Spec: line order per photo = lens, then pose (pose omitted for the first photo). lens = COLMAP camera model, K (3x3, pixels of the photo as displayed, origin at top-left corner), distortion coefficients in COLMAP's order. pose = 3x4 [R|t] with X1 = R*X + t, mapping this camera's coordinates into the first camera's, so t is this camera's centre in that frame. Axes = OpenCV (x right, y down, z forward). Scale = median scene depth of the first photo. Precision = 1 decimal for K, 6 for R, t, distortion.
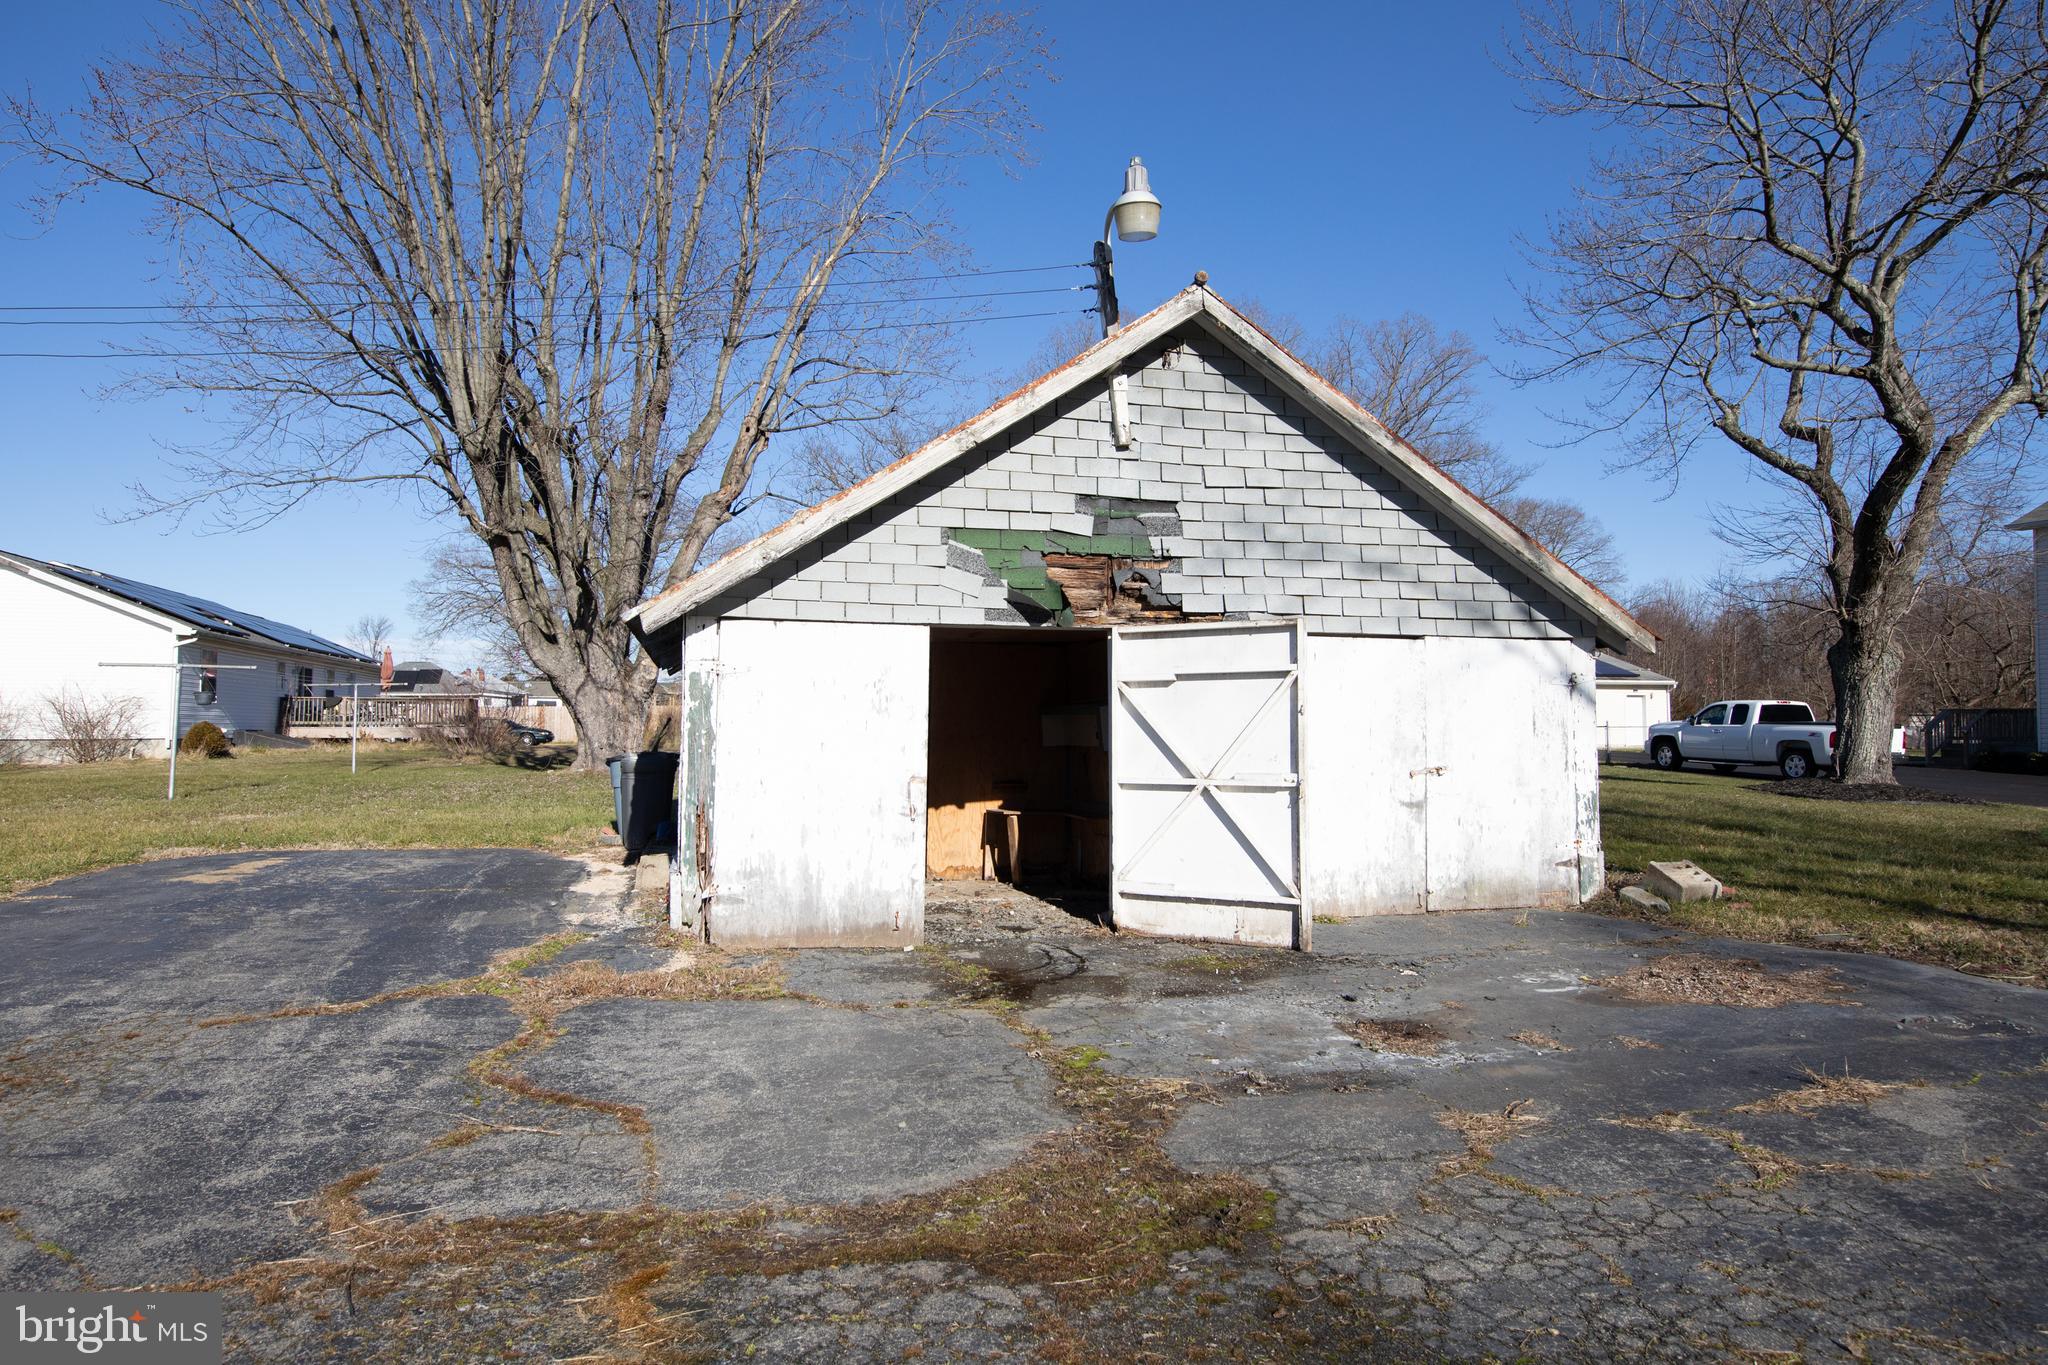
lens RADIAL K [[1193.7, 0, 1026.1], [0, 1193.7, 682.1], [0, 0, 1]] dist [0.003123, 0.000181]
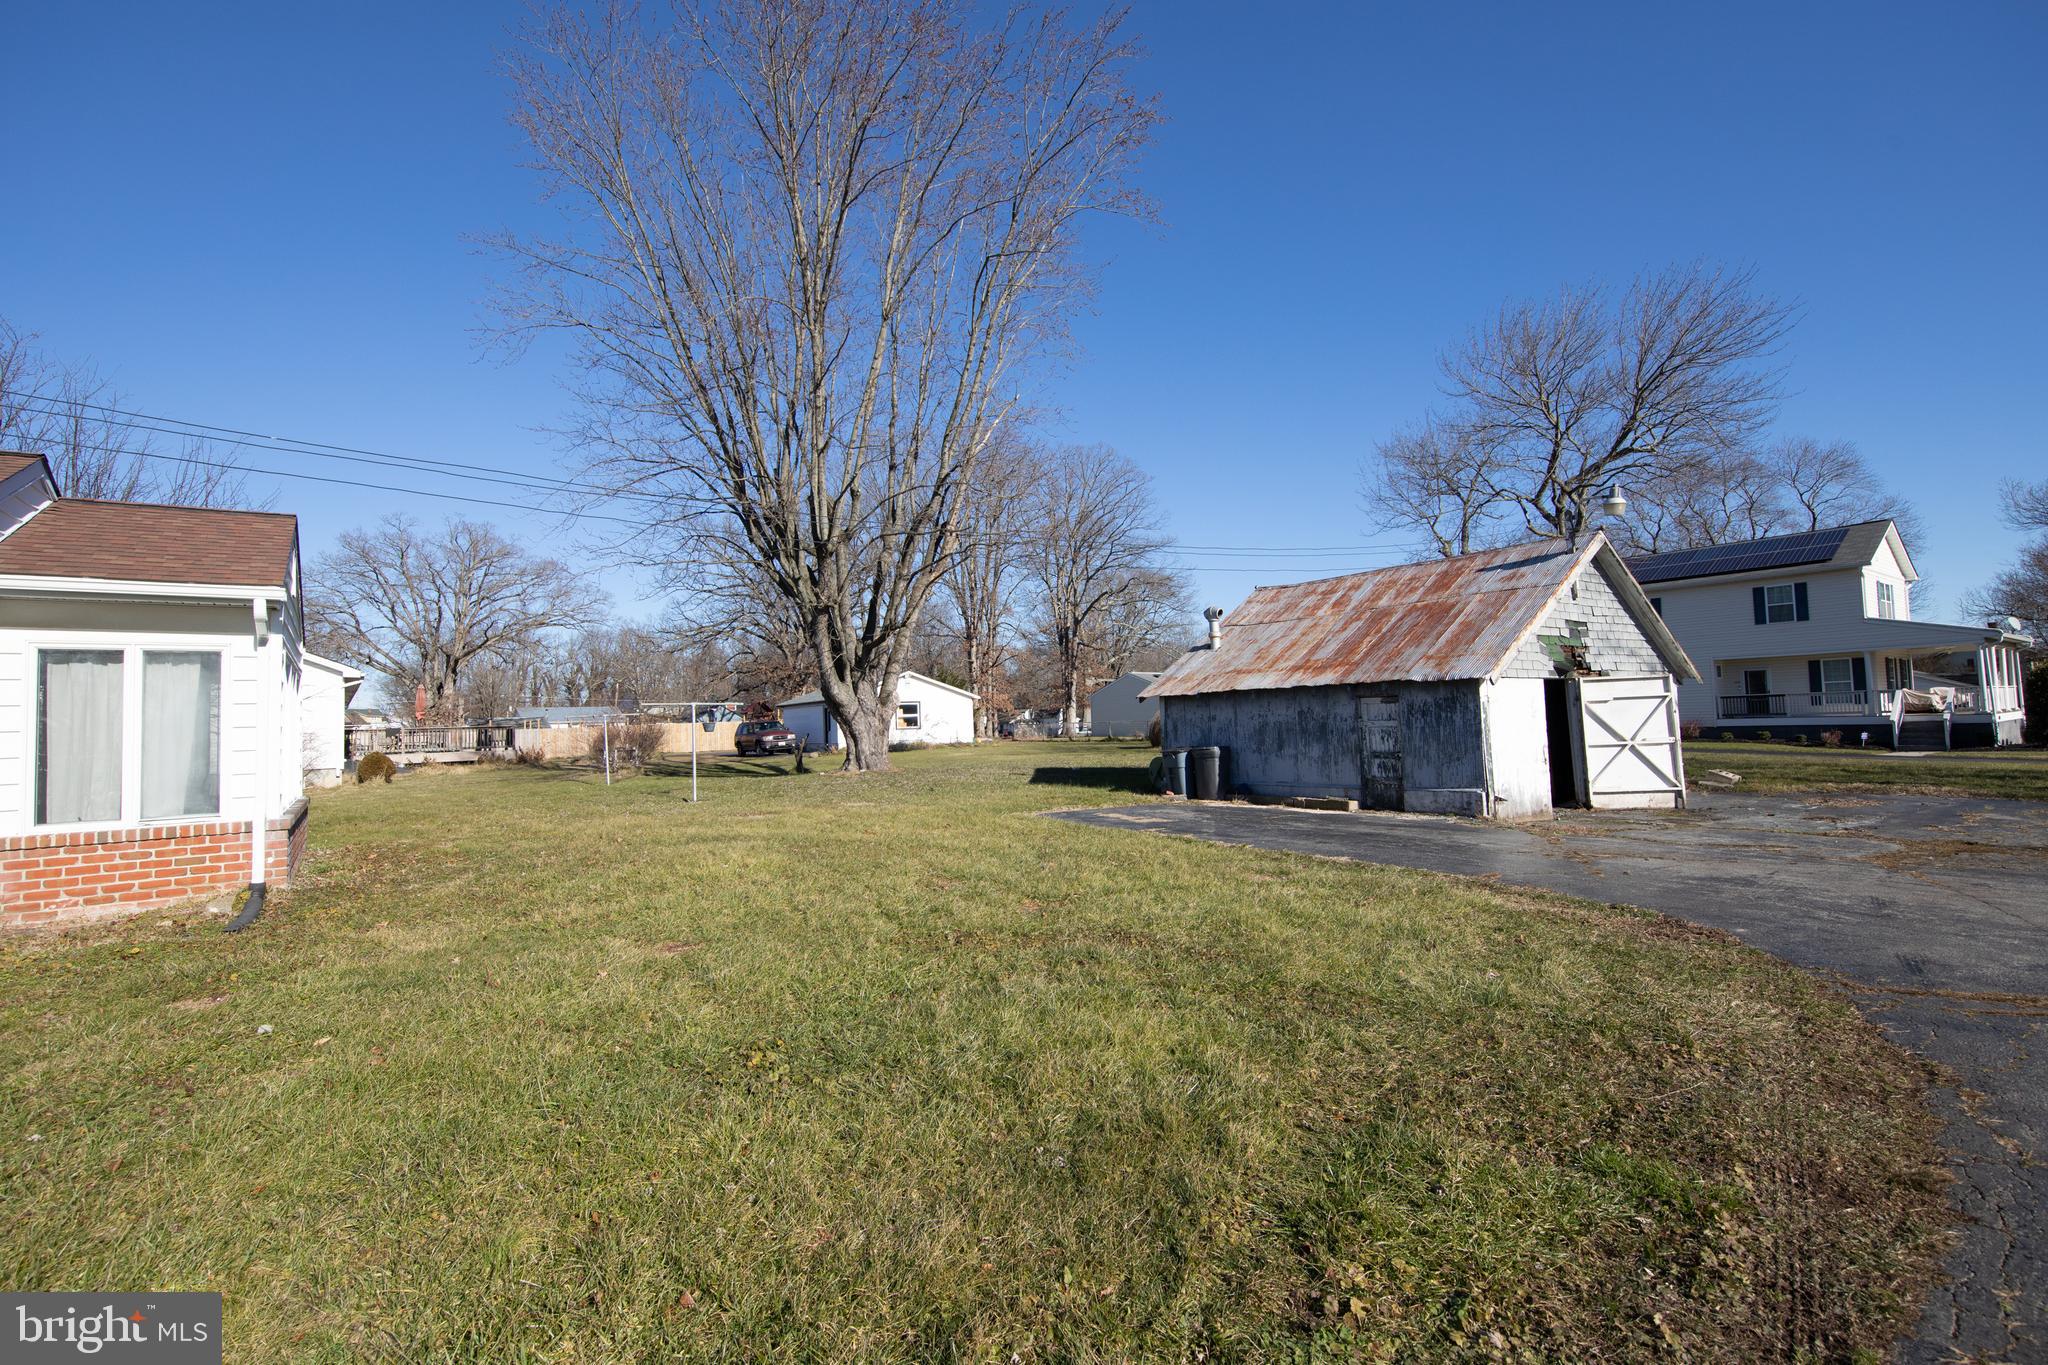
lens RADIAL K [[948.8, 0, 1021.0], [0, 948.8, 684.4], [0, 0, 1]] dist [-0.000087, 0.000004]
pose [[0.932095, -0.014407, 0.361928, -1.605363], [0.020147, 0.999724, -0.012091, -0.033417], [-0.361654, 0.018561, 0.932128, -0.315167]]
